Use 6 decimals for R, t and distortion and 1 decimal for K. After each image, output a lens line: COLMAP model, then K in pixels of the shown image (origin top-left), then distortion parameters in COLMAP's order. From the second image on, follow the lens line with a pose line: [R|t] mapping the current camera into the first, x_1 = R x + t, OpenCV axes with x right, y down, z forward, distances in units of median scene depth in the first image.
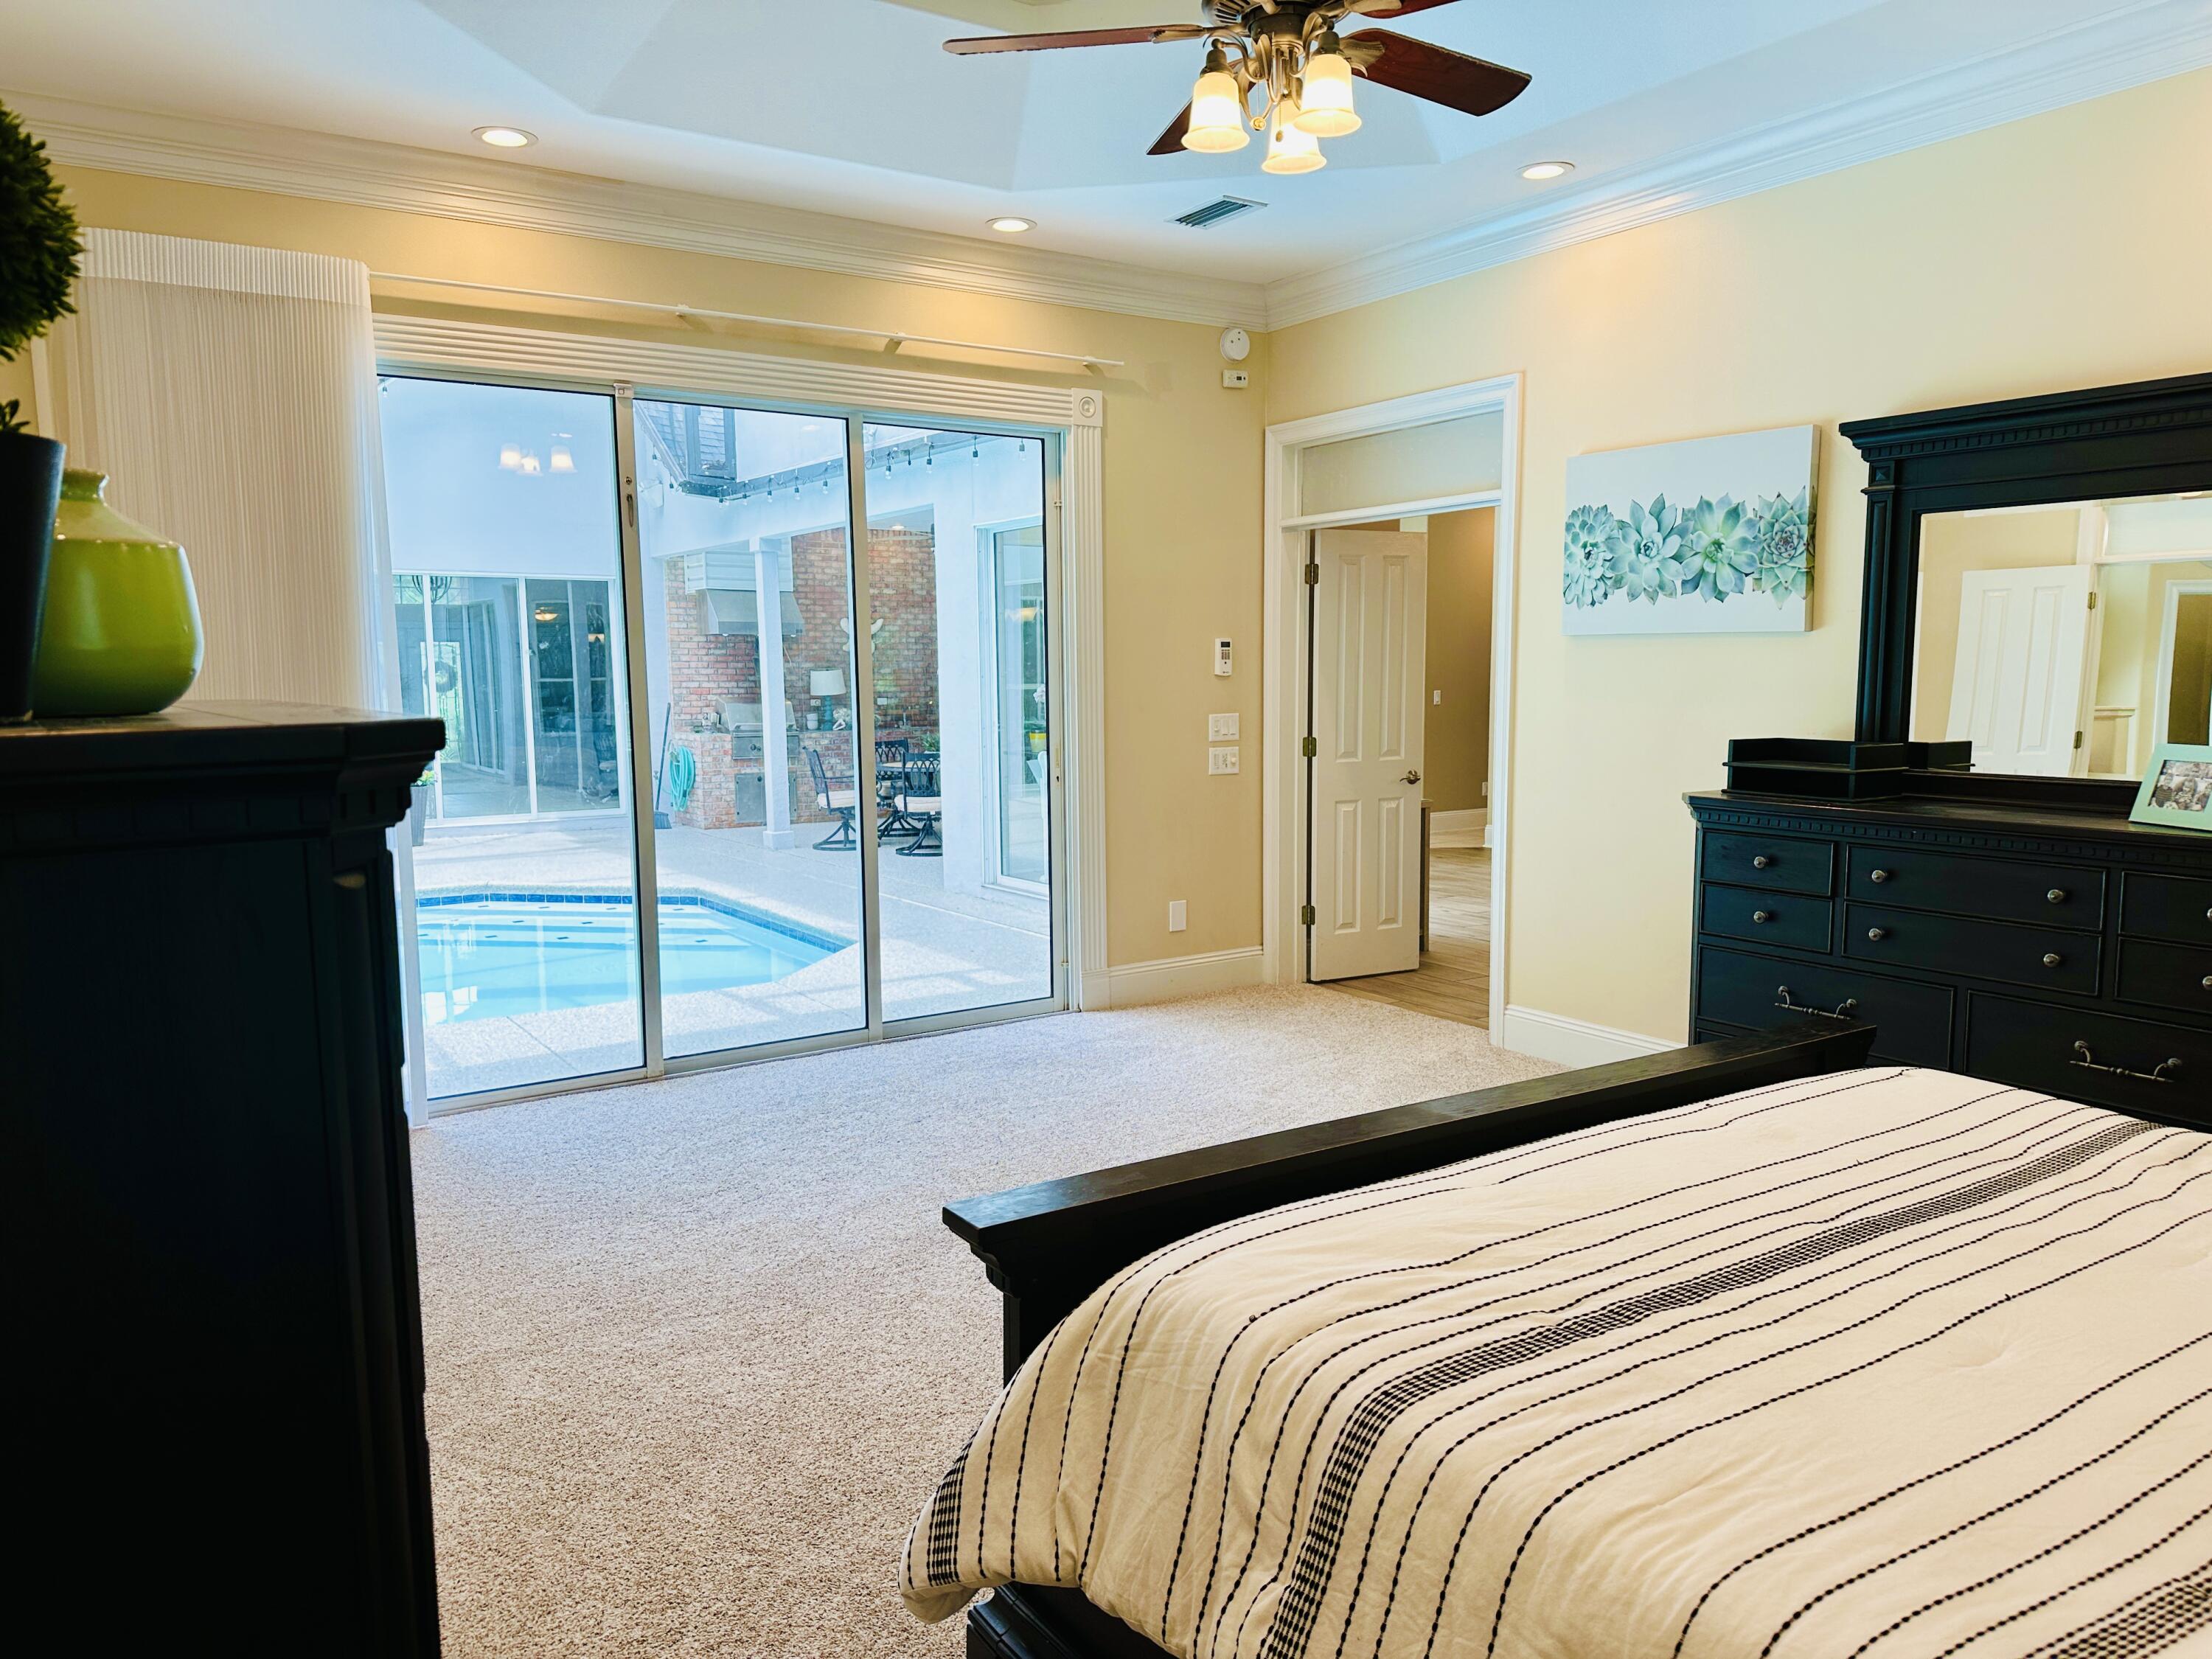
lens RADIAL K [[1557.5, 0, 1105.3], [0, 1557.5, 844.8], [0, 0, 1]] dist [0.073572, -0.079606]
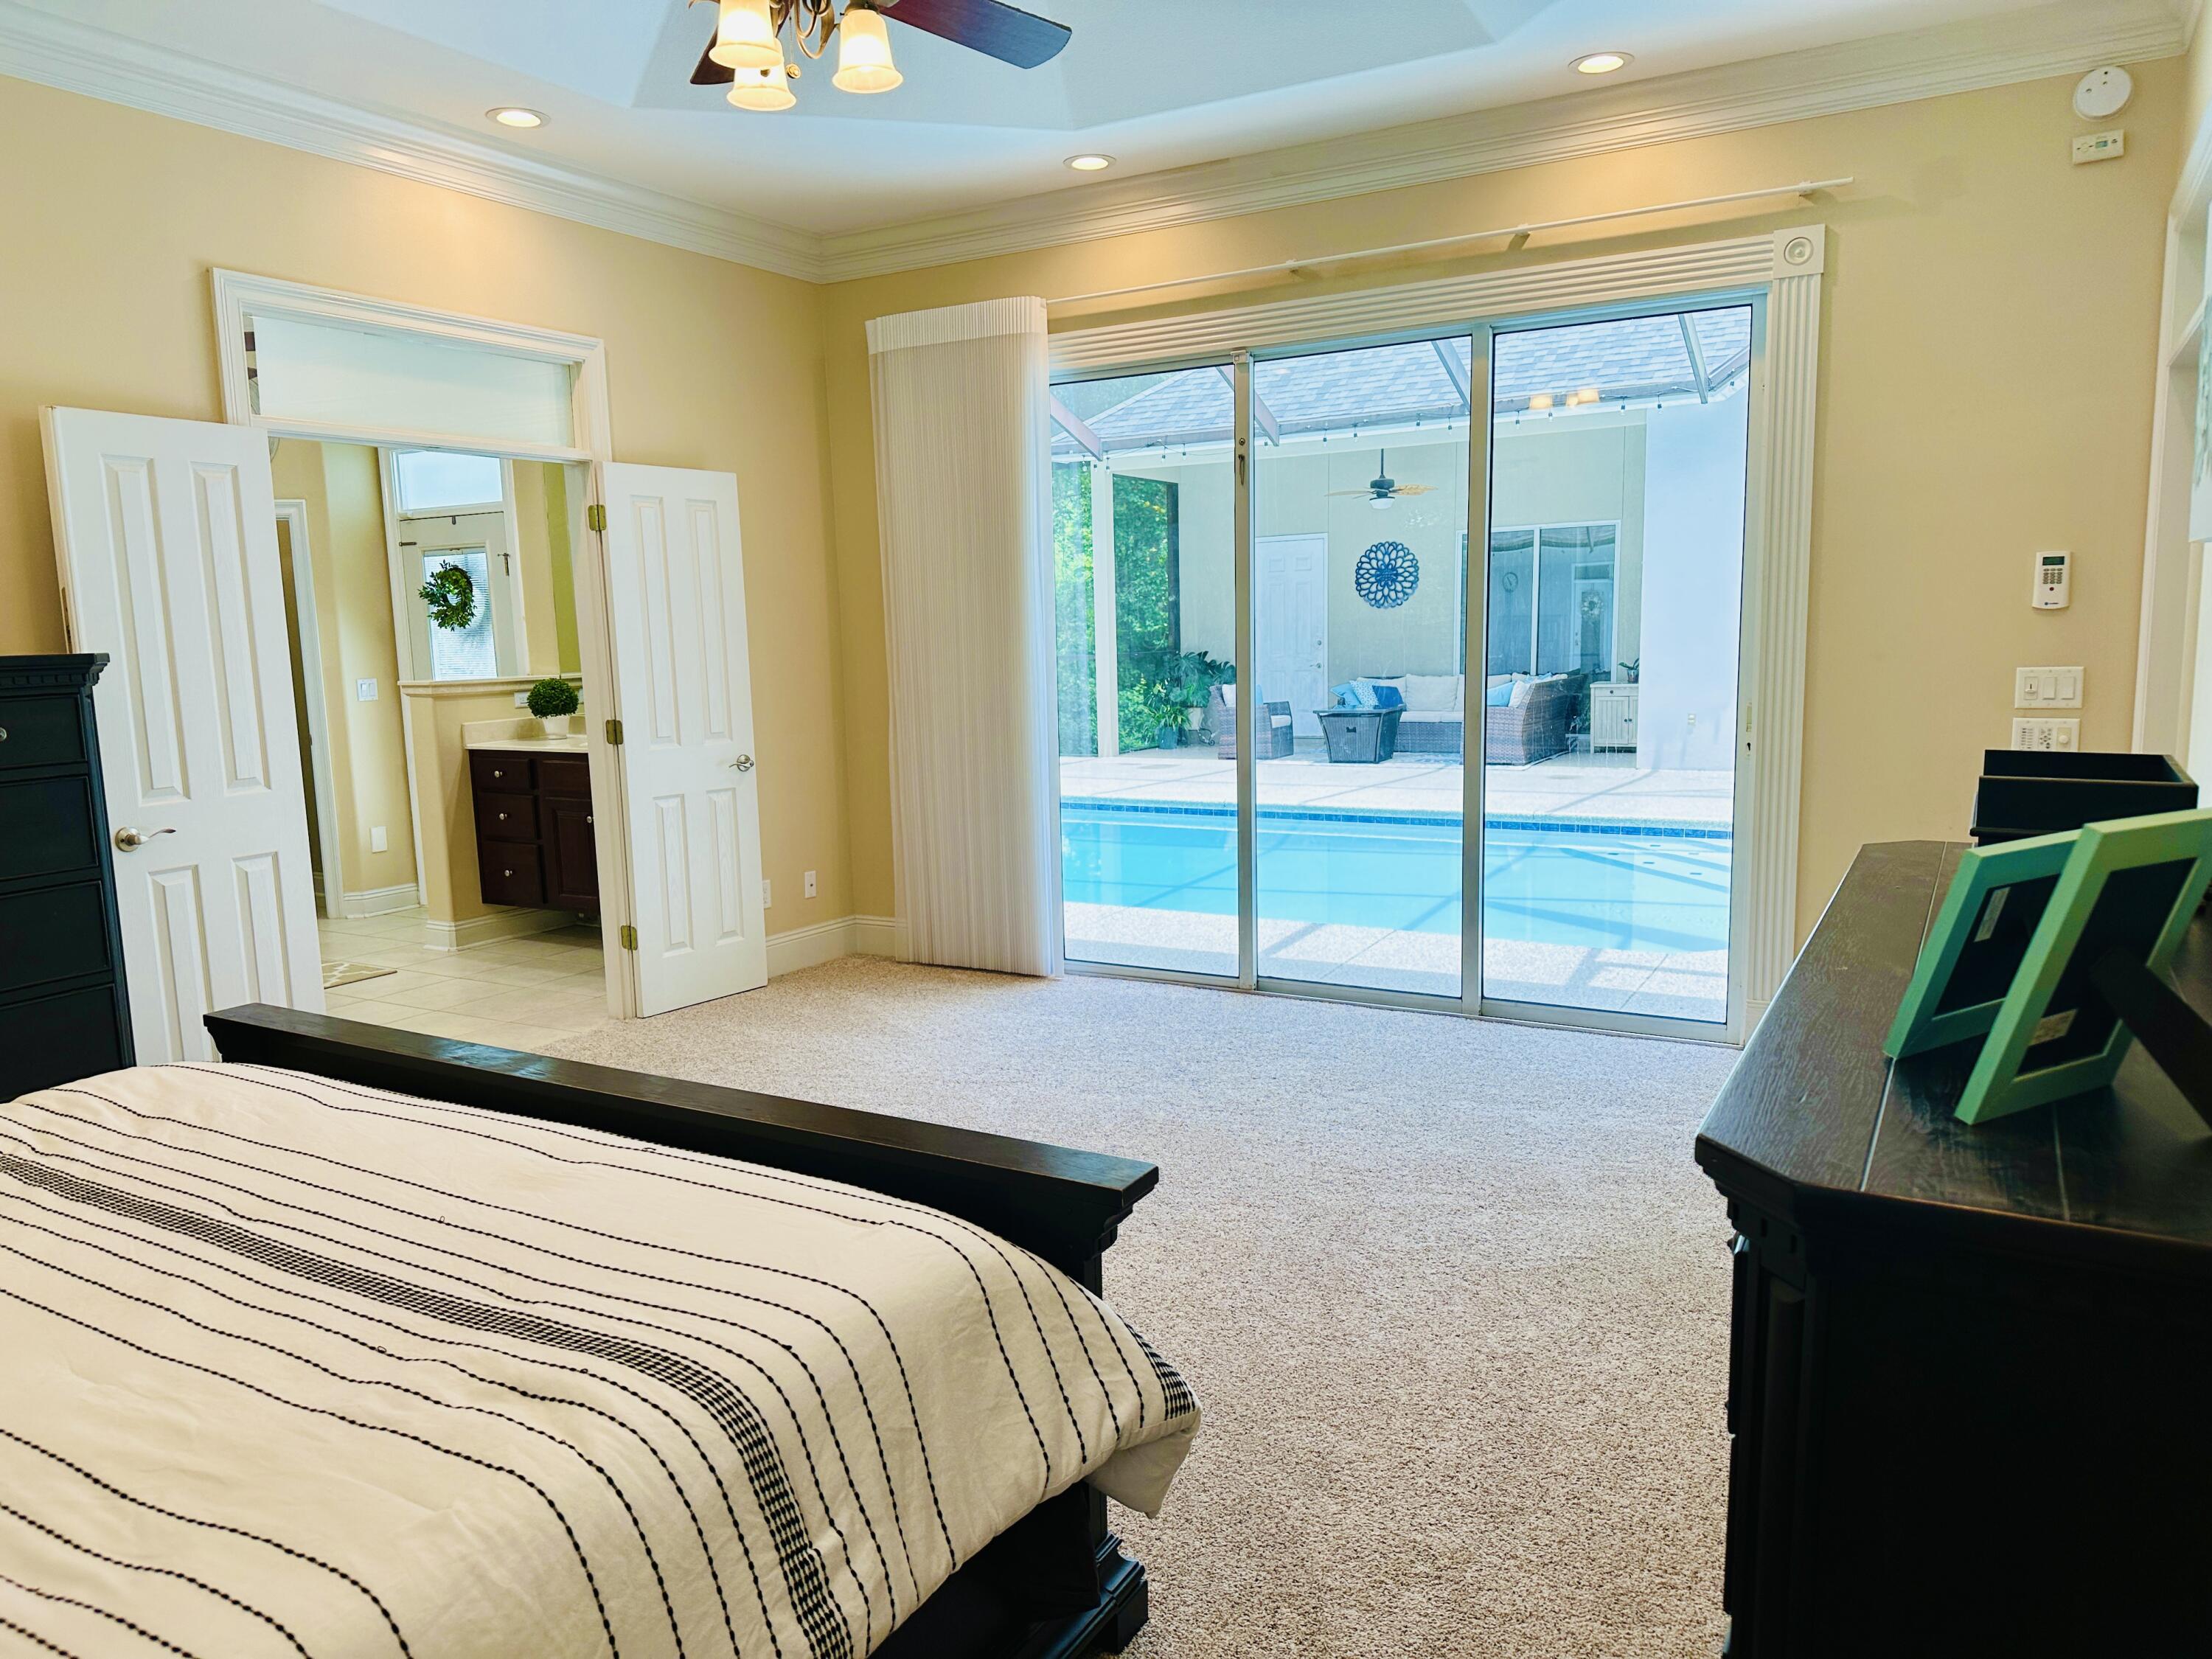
lens RADIAL K [[1557.5, 0, 1105.3], [0, 1557.5, 844.8], [0, 0, 1]] dist [0.073572, -0.079606]
pose [[0.432481, 0.127735, -0.892549, 0.623459], [-0.084520, 0.991299, 0.100914, -0.052936], [0.897673, 0.031795, 0.439514, 0.428130]]
